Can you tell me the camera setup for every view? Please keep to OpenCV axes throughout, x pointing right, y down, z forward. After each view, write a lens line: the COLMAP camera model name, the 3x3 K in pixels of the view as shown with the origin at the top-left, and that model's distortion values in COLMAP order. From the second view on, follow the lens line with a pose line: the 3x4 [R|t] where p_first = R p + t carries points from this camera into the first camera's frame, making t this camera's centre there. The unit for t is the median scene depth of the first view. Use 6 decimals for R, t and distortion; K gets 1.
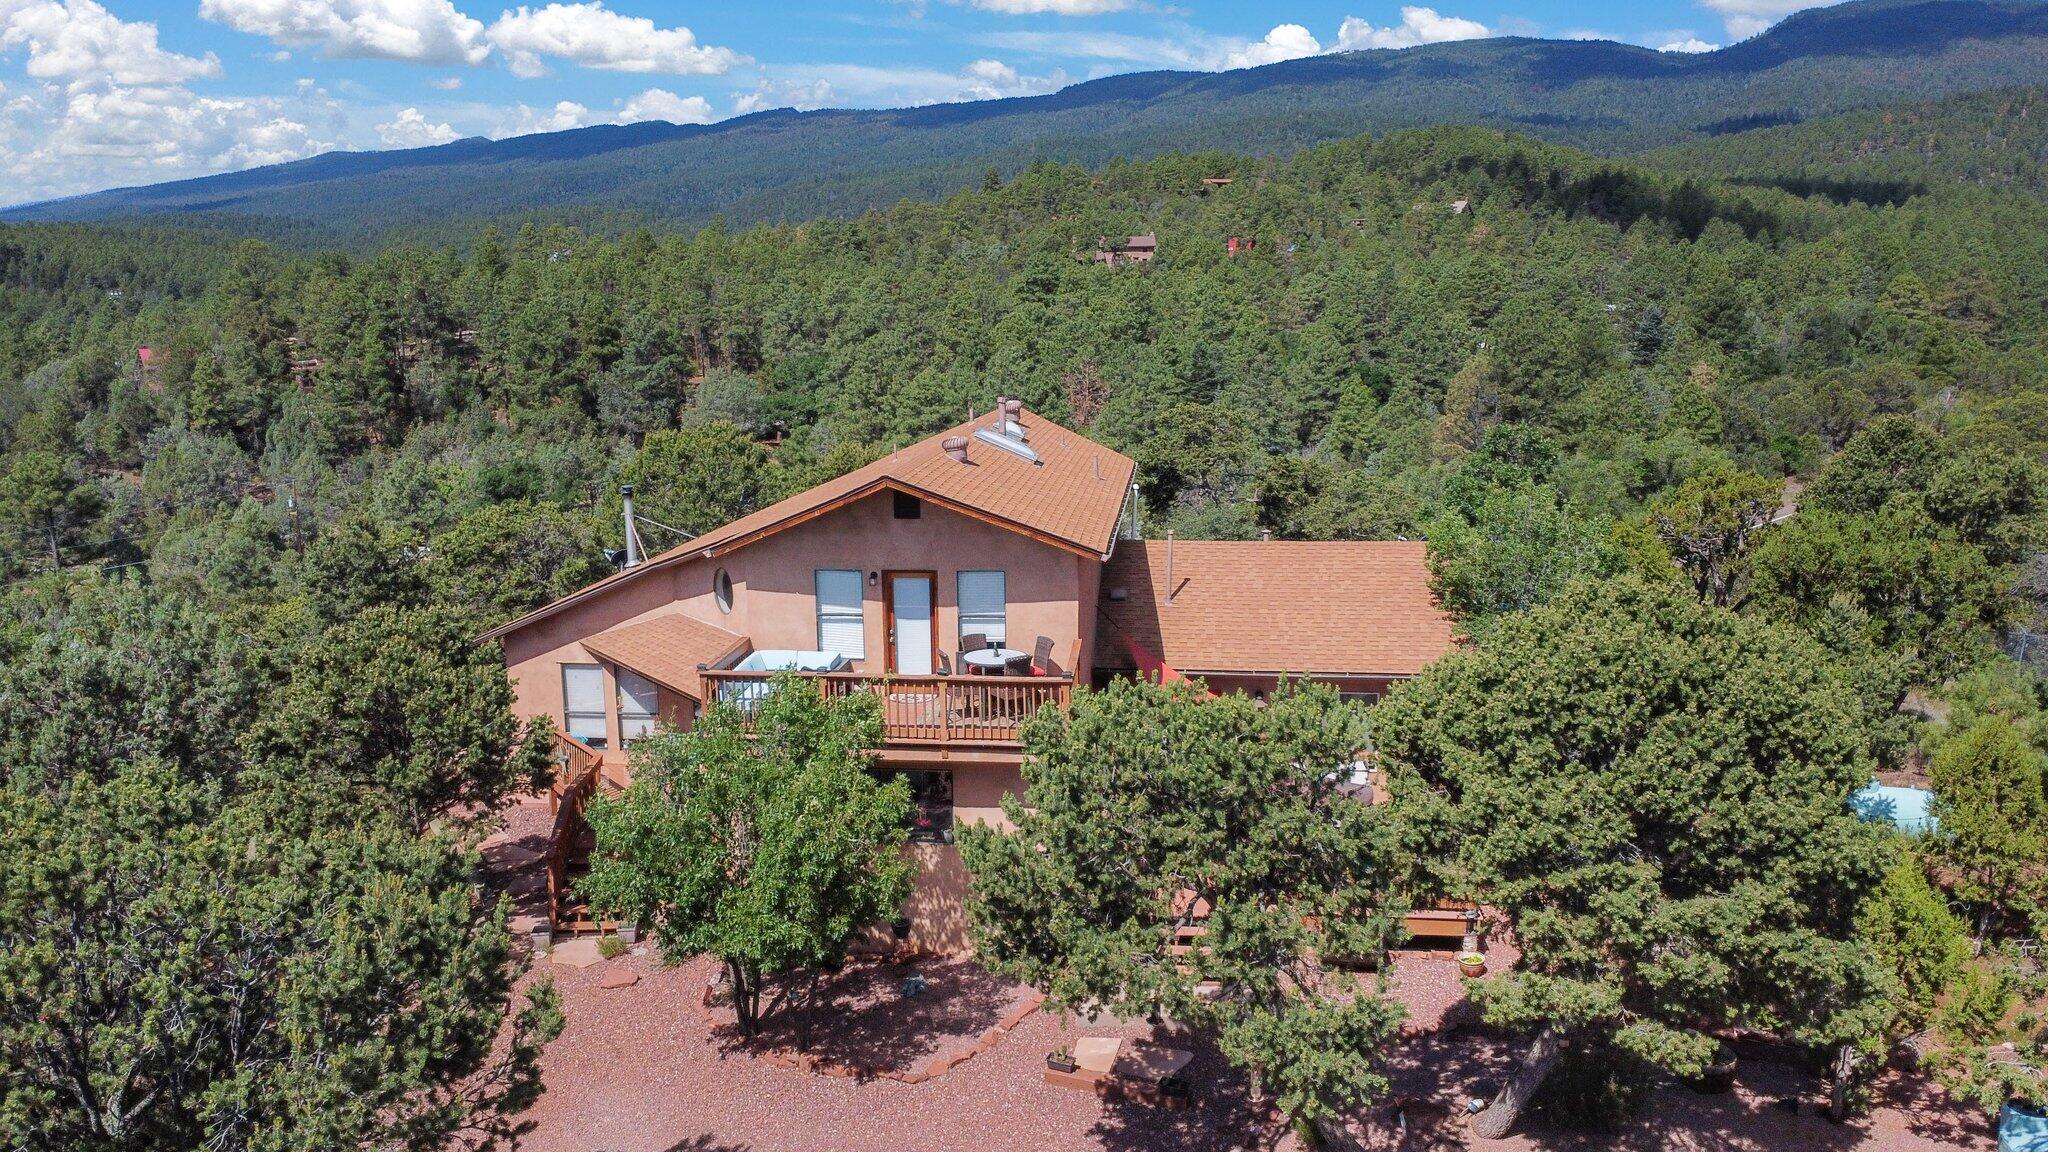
lens RADIAL K [[1534.6, 0, 1033.0], [0, 1534.6, 601.9], [0, 0, 1]] dist [0.002080, -0.004389]
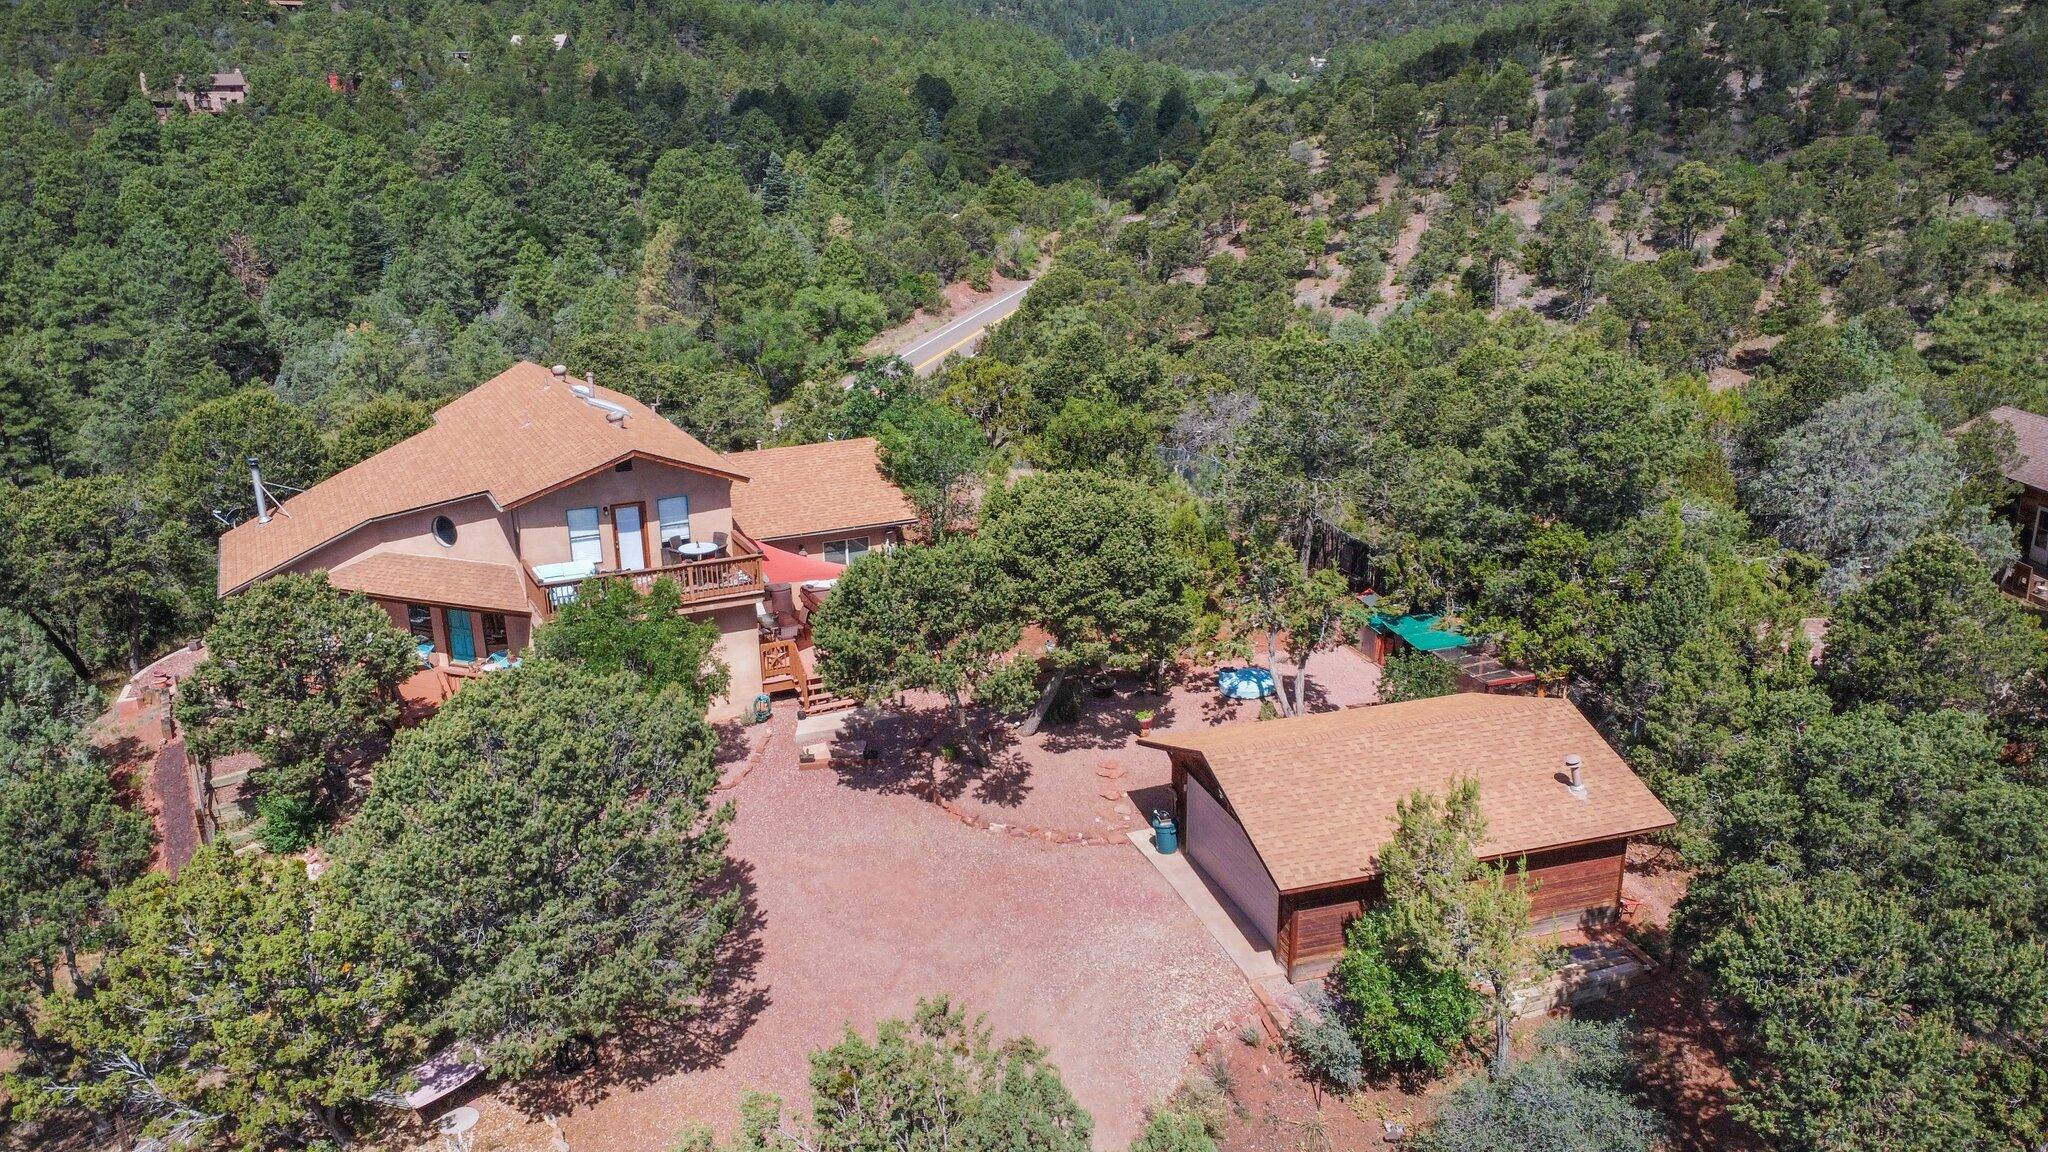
lens RADIAL K [[1534.6, 0, 1033.0], [0, 1534.6, 601.9], [0, 0, 1]] dist [0.002080, -0.004389]
pose [[0.843939, -0.166403, 0.509978, -0.071179], [0.108308, 0.983949, 0.141823, -0.012800], [-0.525392, -0.064455, 0.848416, -0.075736]]
